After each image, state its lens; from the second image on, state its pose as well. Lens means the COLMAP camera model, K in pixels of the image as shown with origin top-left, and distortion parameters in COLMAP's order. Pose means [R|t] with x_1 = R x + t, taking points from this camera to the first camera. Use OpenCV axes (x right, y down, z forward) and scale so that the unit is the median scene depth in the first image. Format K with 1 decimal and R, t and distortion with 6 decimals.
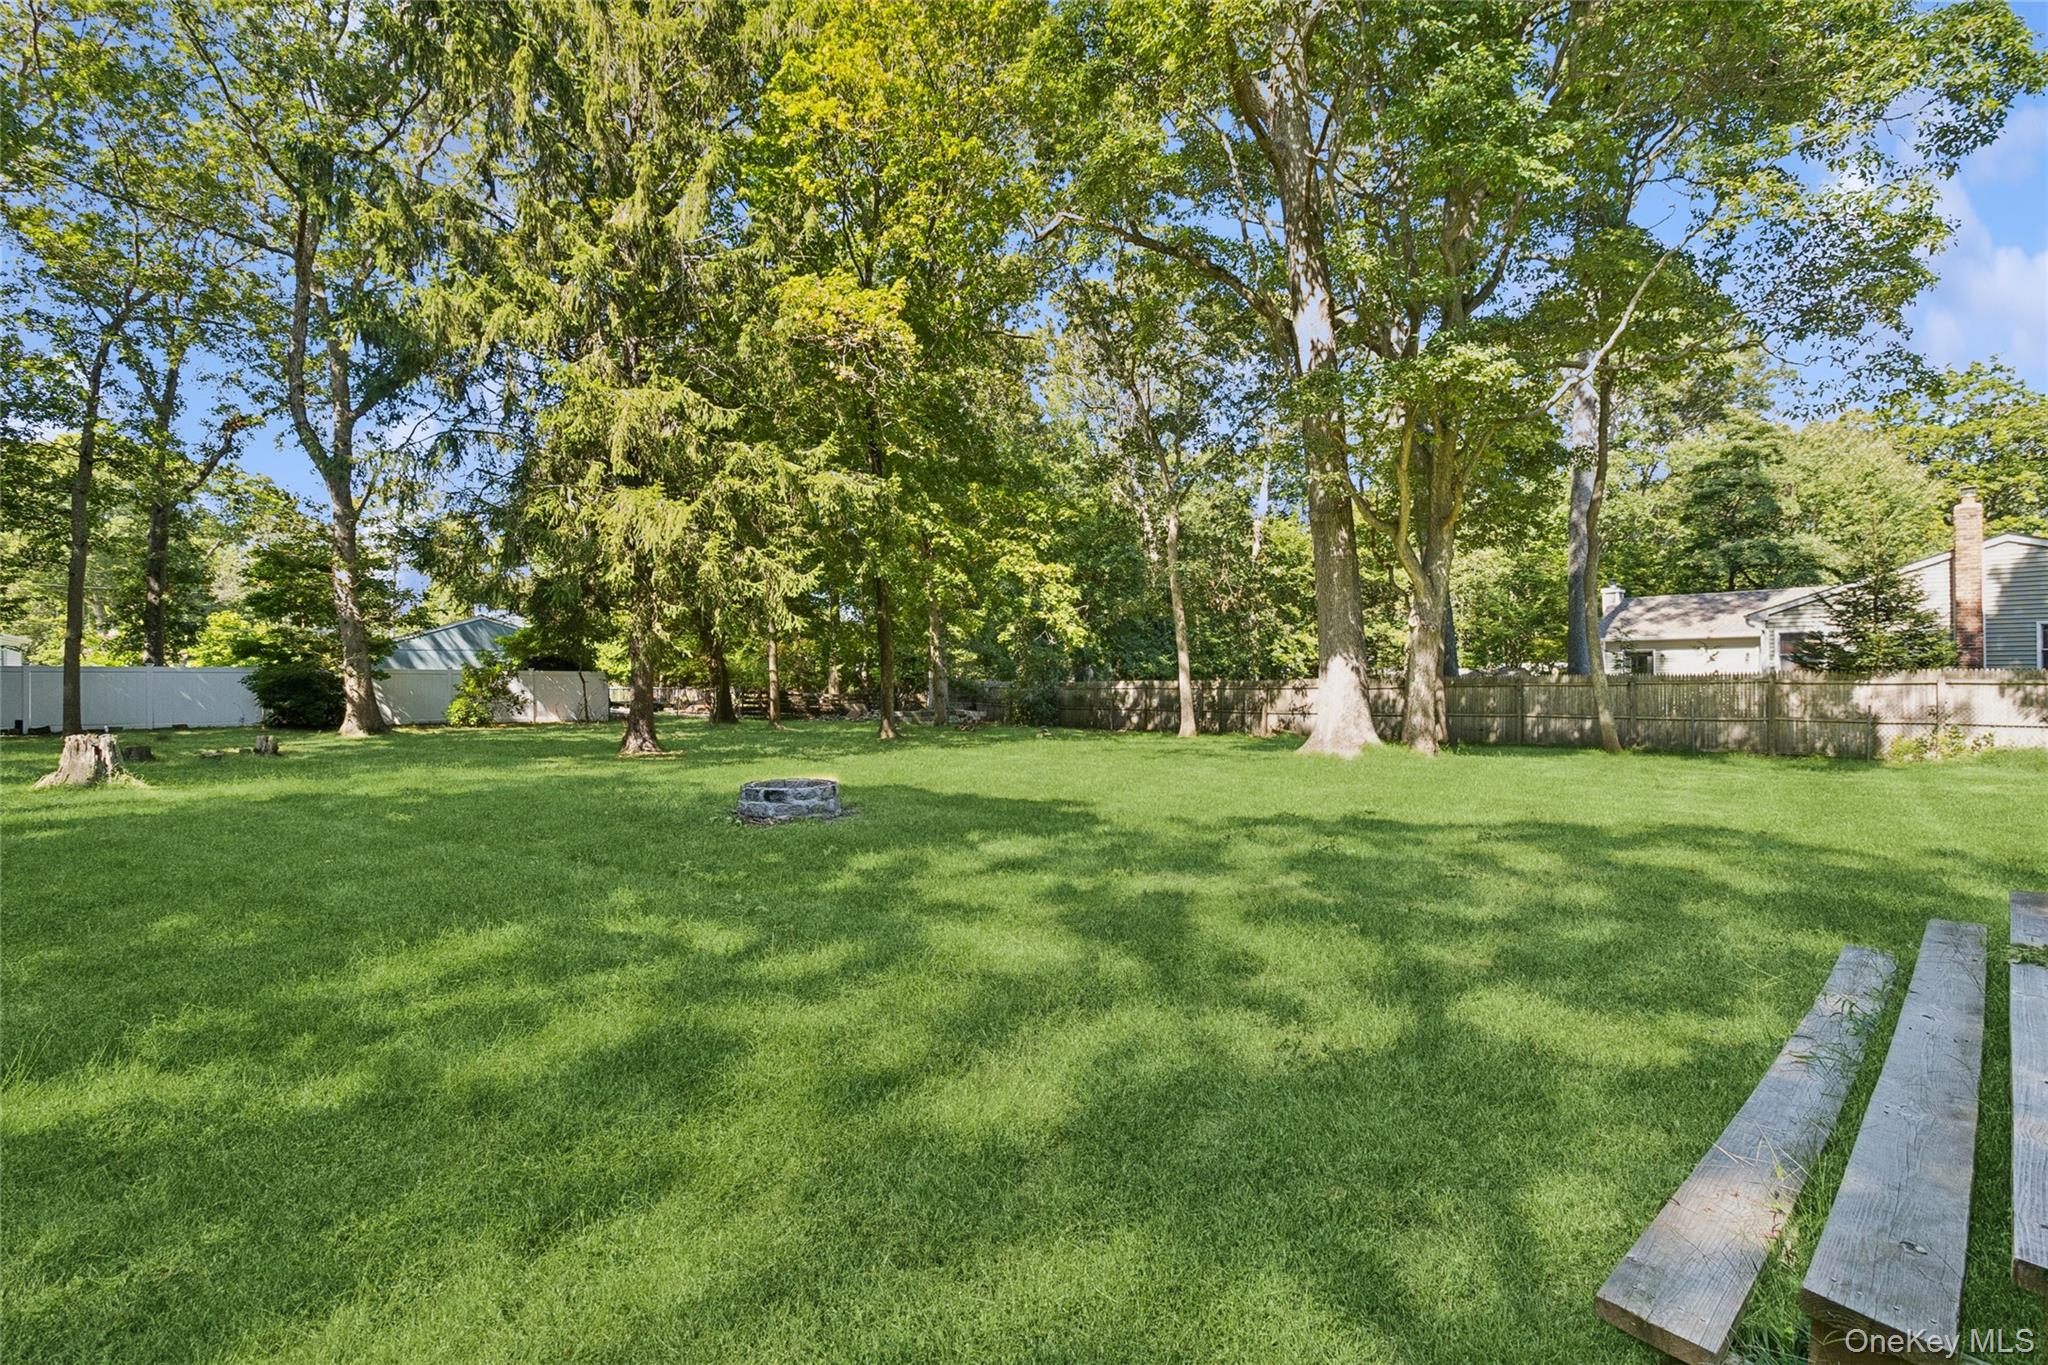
lens RADIAL K [[963.9, 0, 1005.4], [0, 963.9, 677.8], [0, 0, 1]] dist [0.002801, -0.000867]
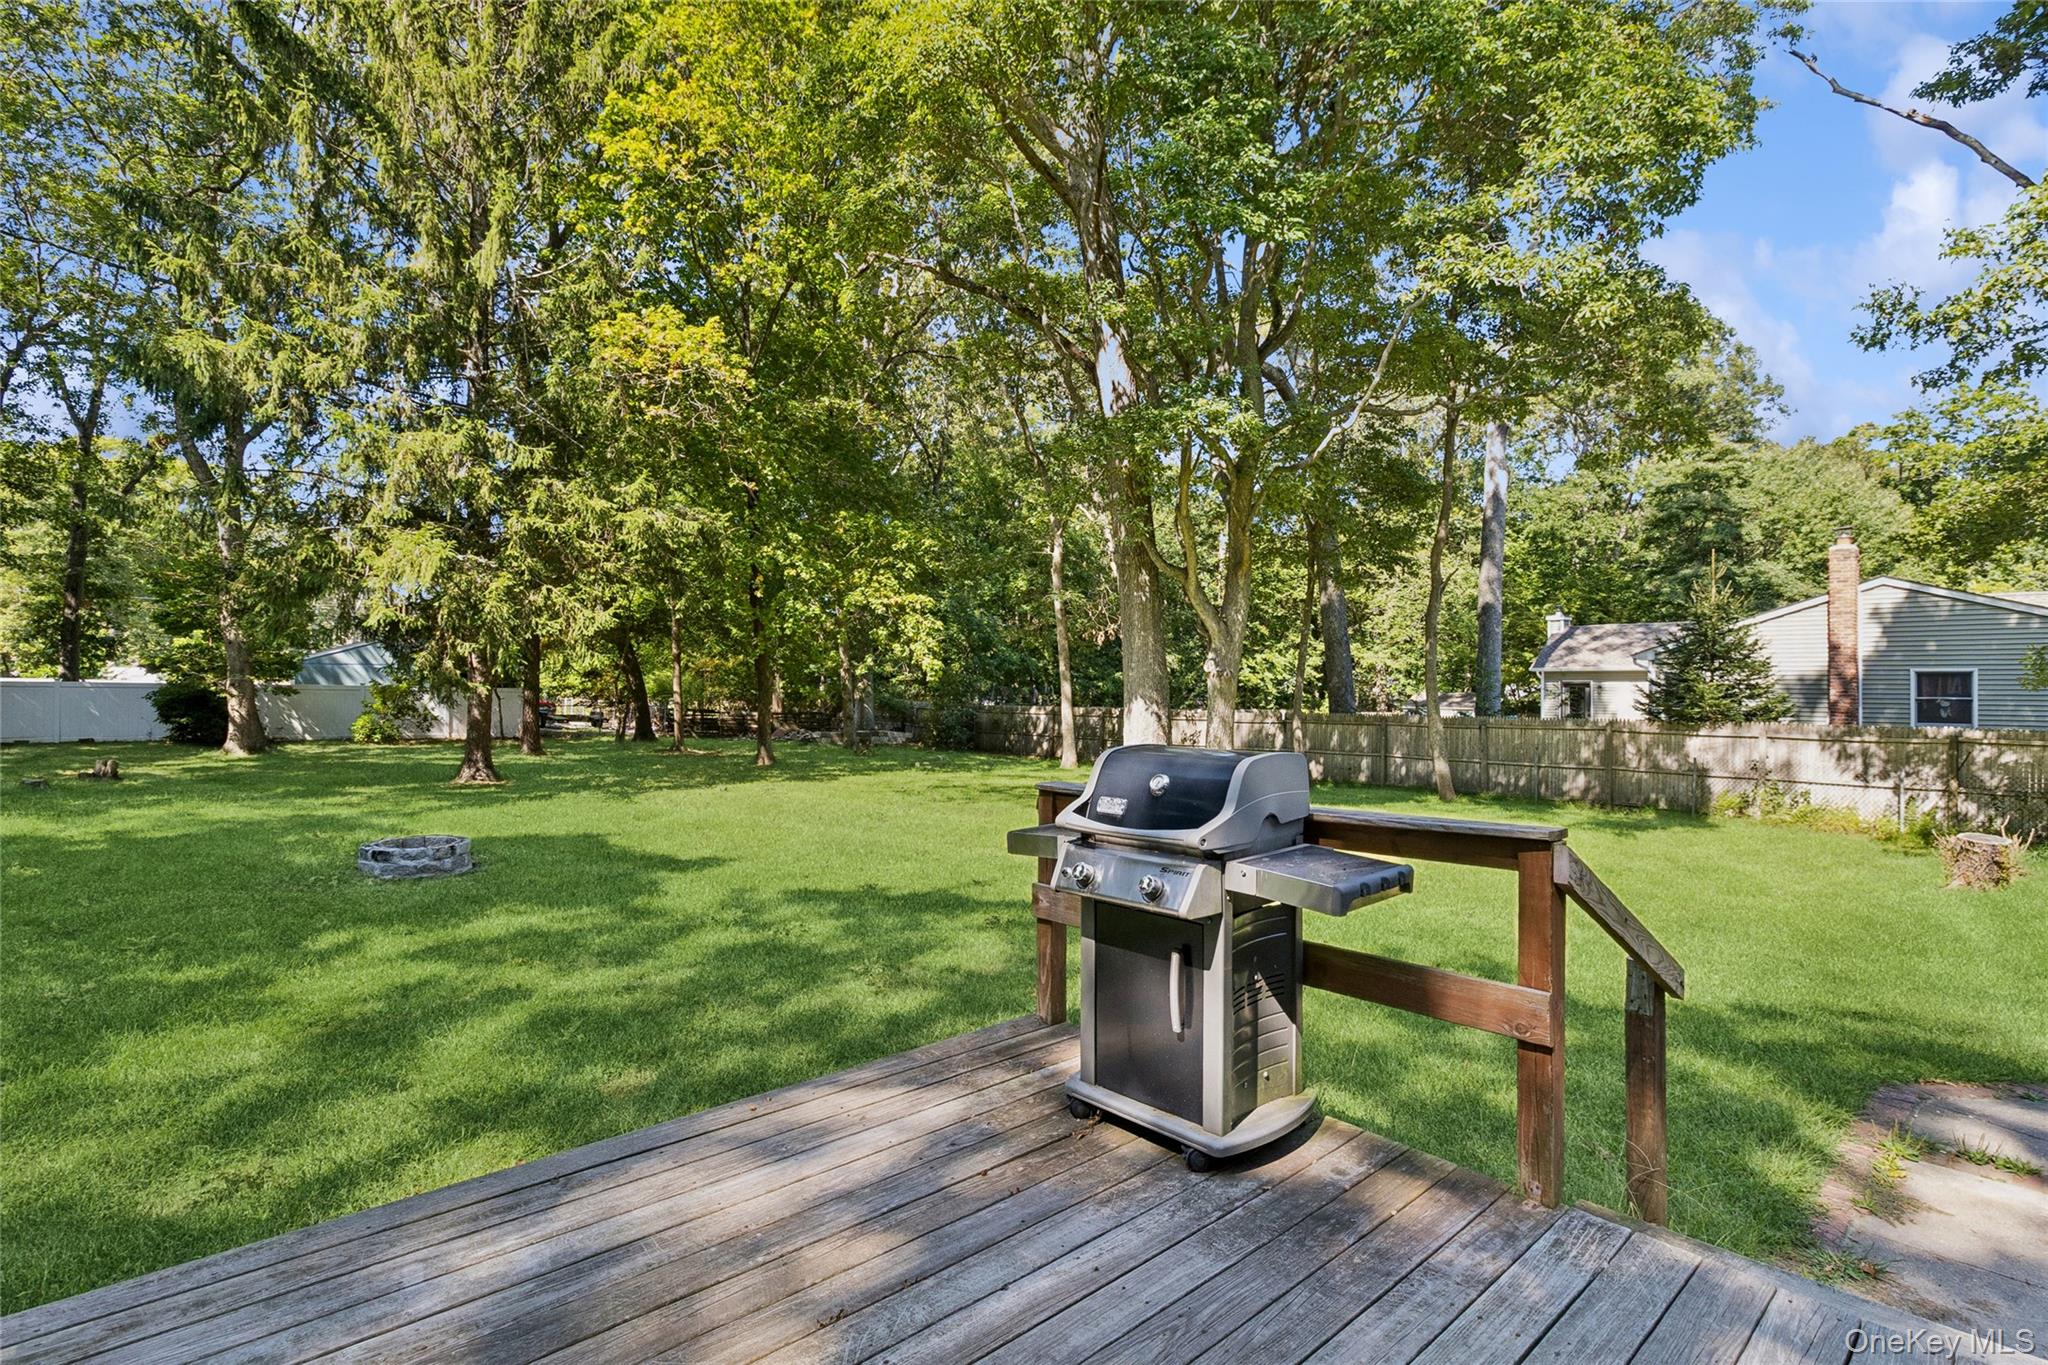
lens RADIAL K [[963.9, 0, 1015.8], [0, 963.9, 679.3], [0, 0, 1]] dist [0.002801, -0.000867]
pose [[0.999362, 0.014972, -0.032439, 0.193320], [-0.015064, 0.999883, -0.002584, -0.030518], [0.032396, 0.003071, 0.999470, 0.001968]]
